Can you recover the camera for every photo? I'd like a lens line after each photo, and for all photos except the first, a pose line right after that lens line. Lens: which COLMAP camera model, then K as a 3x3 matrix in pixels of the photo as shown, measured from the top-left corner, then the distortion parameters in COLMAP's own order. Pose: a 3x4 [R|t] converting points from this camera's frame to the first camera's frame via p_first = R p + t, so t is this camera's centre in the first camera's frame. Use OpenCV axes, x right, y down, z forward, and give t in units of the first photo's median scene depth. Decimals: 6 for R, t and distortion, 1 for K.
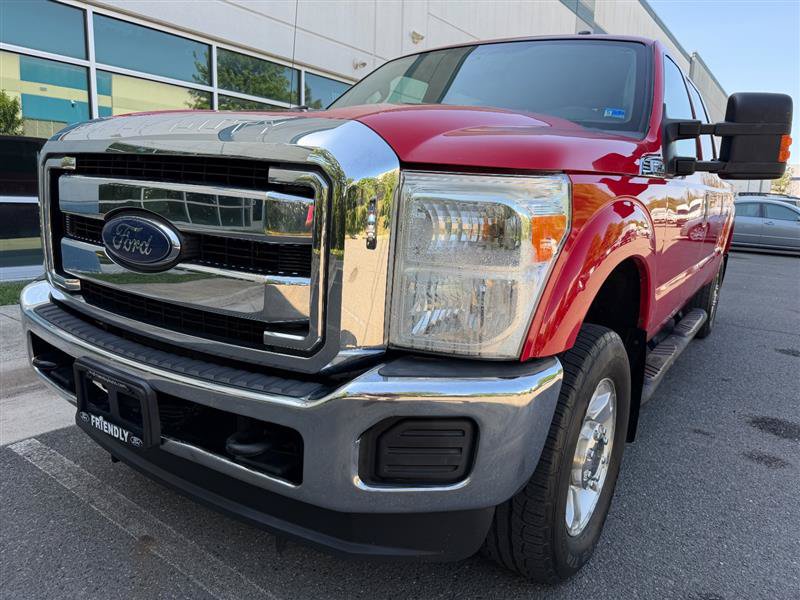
lens RADIAL K [[568.0, 0, 402.6], [0, 568.0, 301.7], [0, 0, 1]] dist [0.049413, -0.065026]
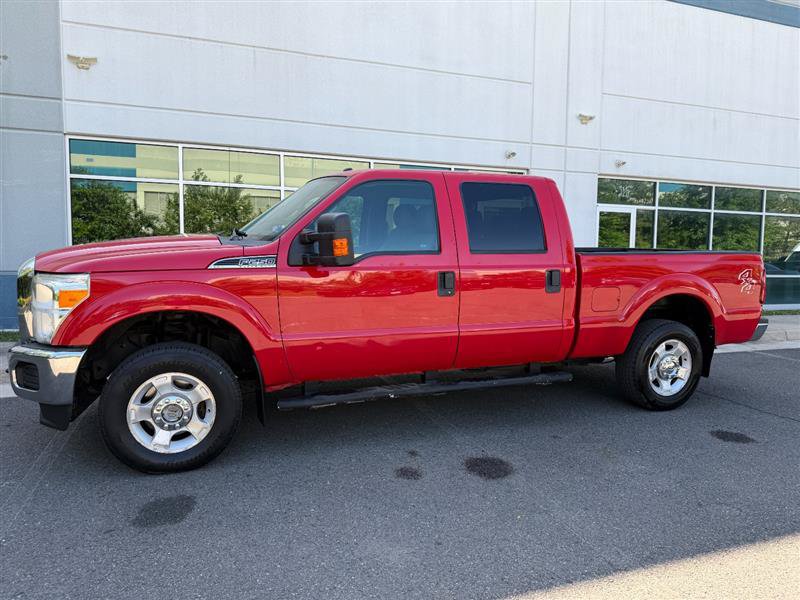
lens RADIAL K [[568.0, 0, 402.6], [0, 568.0, 301.7], [0, 0, 1]] dist [0.049413, -0.065026]
pose [[0.822057, 0.021628, -0.568994, 2.606482], [-0.084346, 0.992880, -0.084119, -0.006929], [0.563123, 0.117143, 0.818028, -0.231365]]
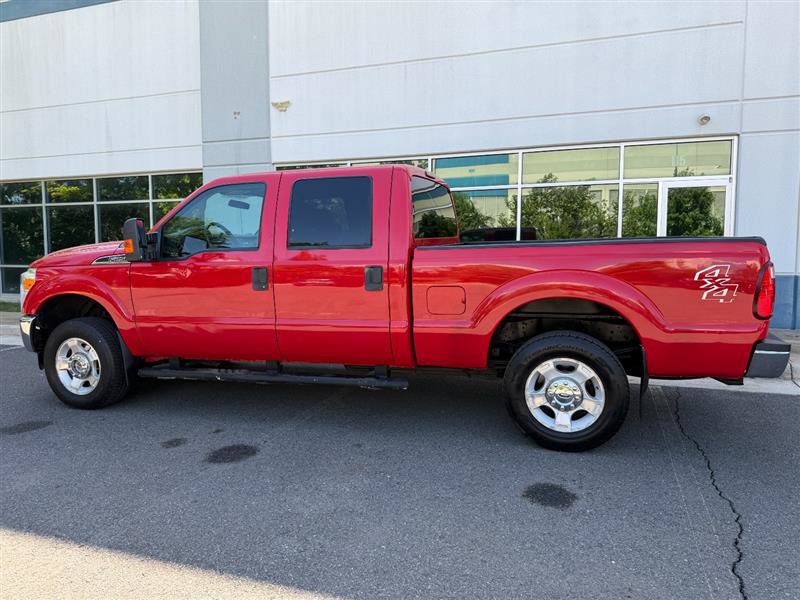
lens RADIAL K [[568.3, 0, 400.0], [0, 568.3, 300.0], [0, 0, 1]] dist [0.041715, -0.056459]
pose [[0.281303, 0.043921, -0.958613, 4.267311], [-0.154832, 0.987941, -0.000171, -0.356096], [0.947046, 0.148472, 0.284711, 2.070549]]
